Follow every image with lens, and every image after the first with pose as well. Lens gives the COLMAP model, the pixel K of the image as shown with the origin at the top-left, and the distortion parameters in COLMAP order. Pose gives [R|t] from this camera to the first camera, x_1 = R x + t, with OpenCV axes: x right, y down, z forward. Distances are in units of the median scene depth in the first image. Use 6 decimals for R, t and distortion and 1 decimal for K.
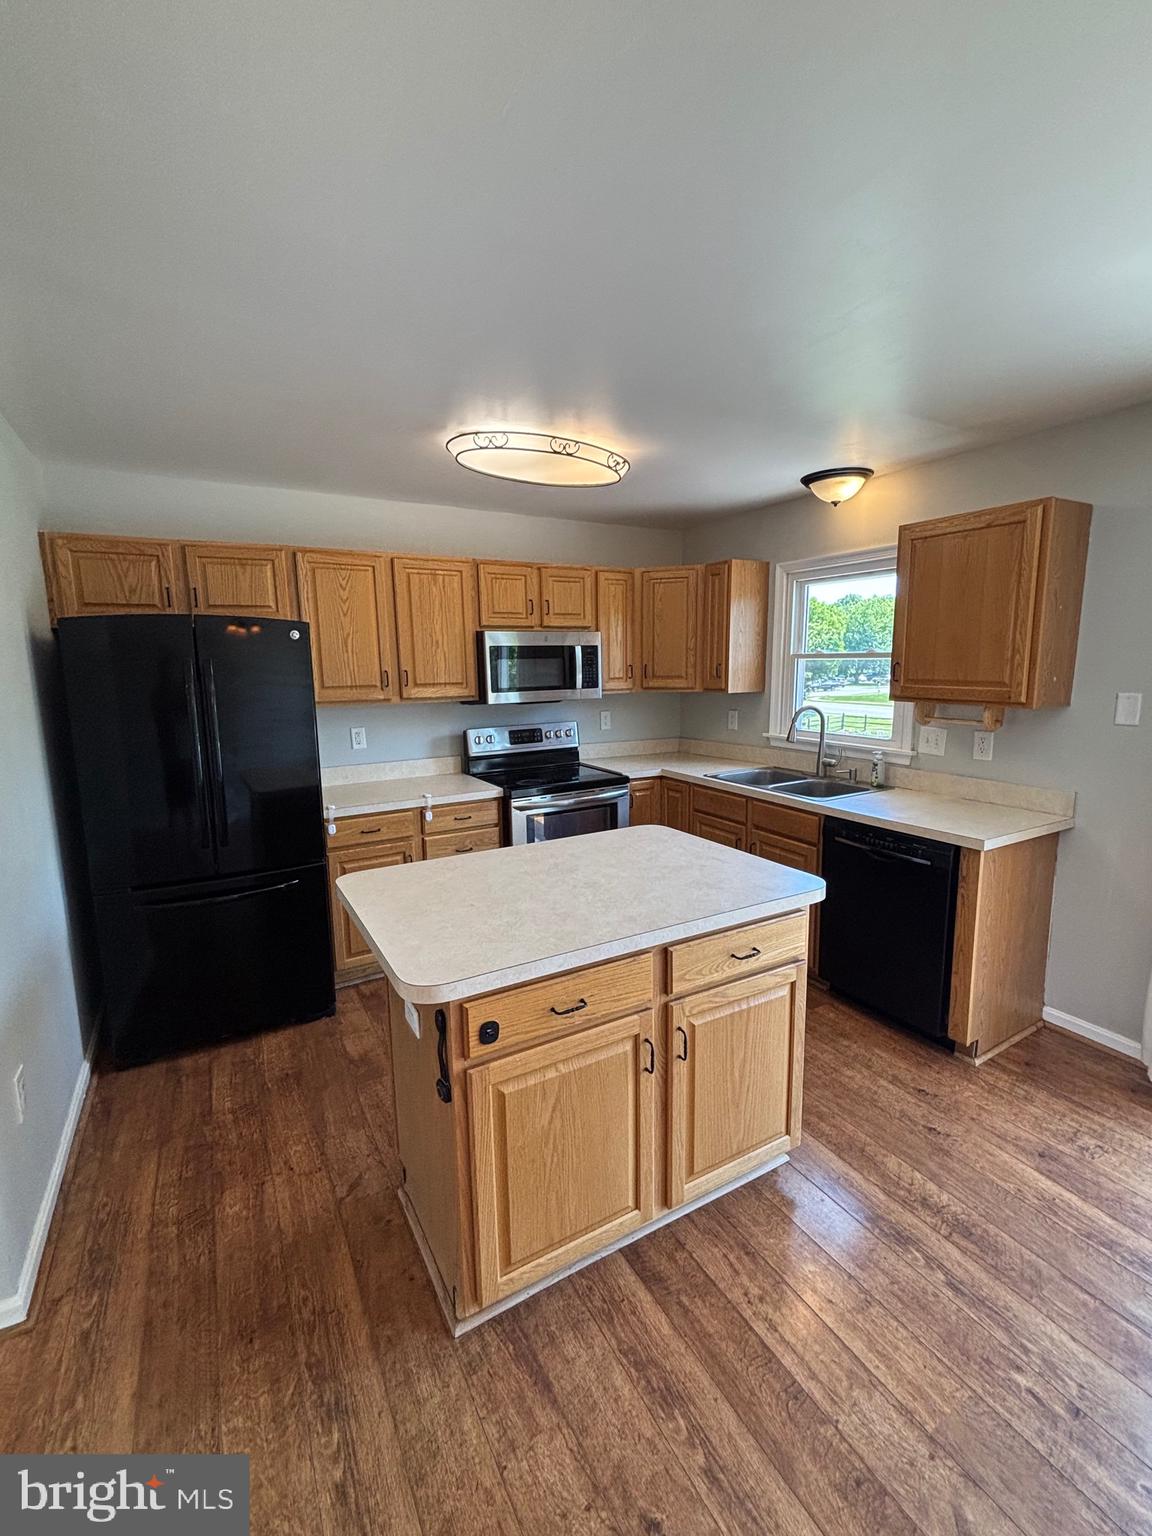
lens RADIAL K [[664.0, 0, 582.1], [0, 664.0, 767.5], [0, 0, 1]] dist [0.005153, -0.000262]
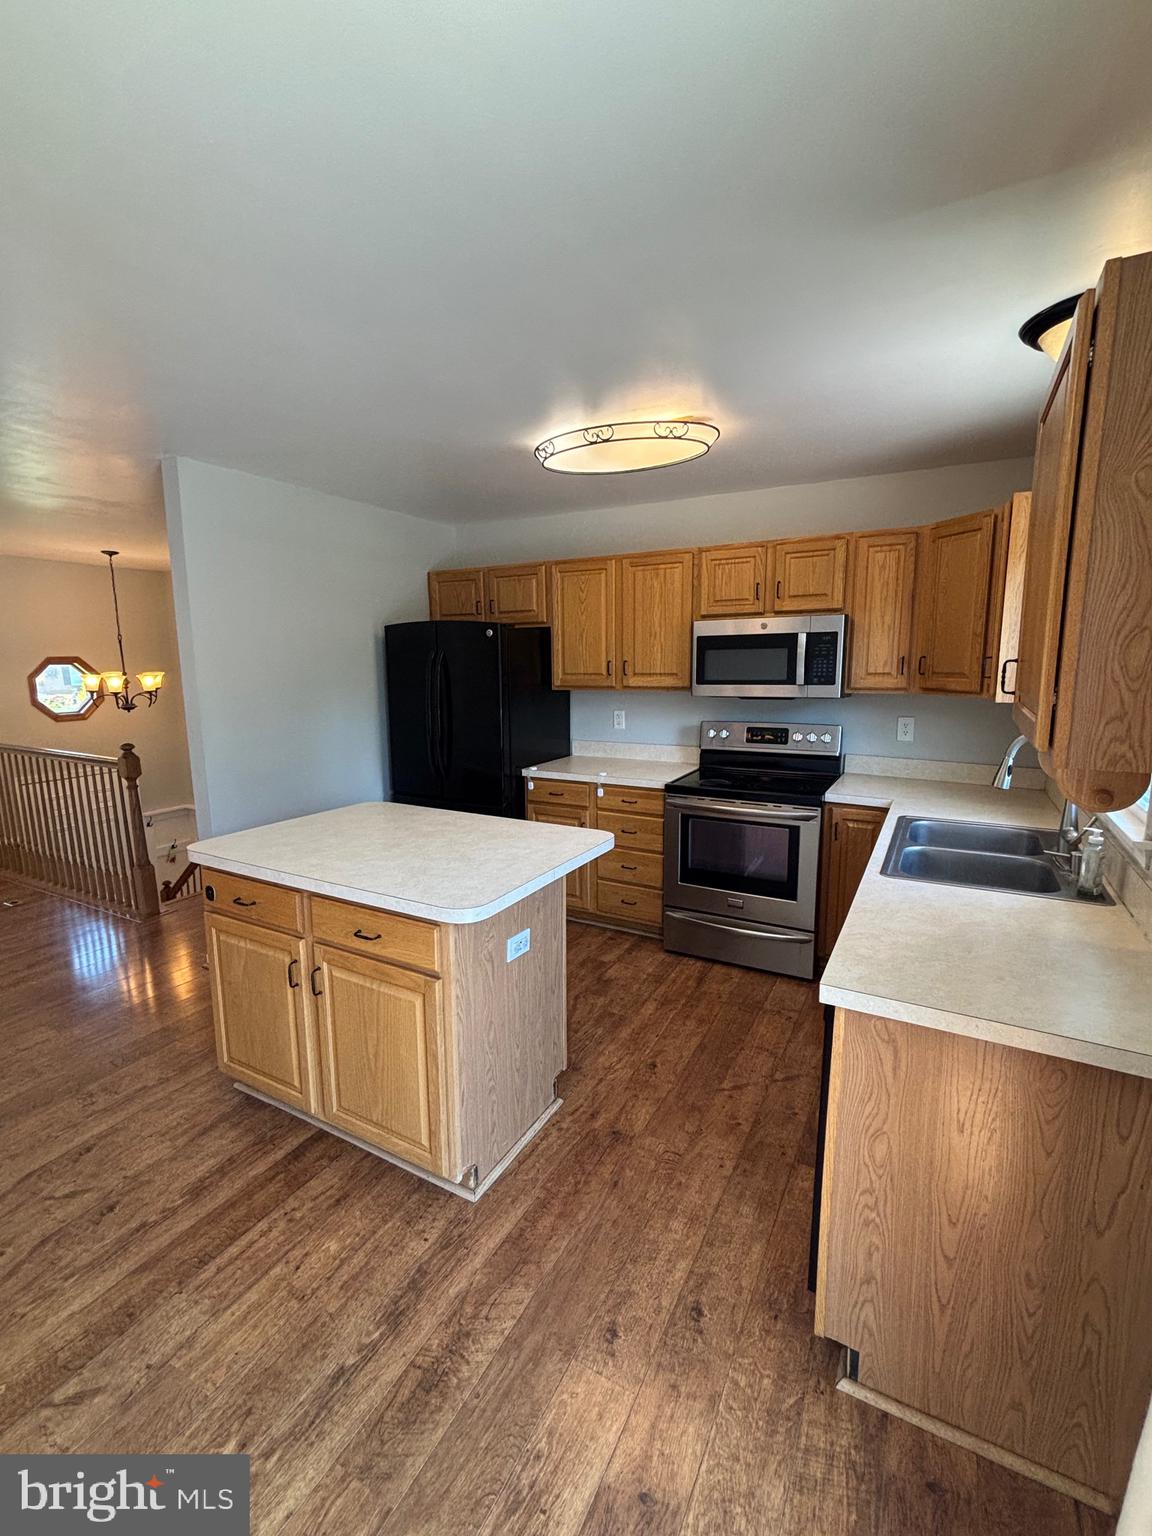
lens RADIAL K [[664.0, 0, 575.9], [0, 664.0, 769.2], [0, 0, 1]] dist [0.005153, -0.000262]
pose [[0.516023, 0.151497, -0.843071, 1.140926], [-0.134095, 0.986388, 0.095174, -0.109975], [0.846013, 0.063940, 0.529314, 0.640608]]
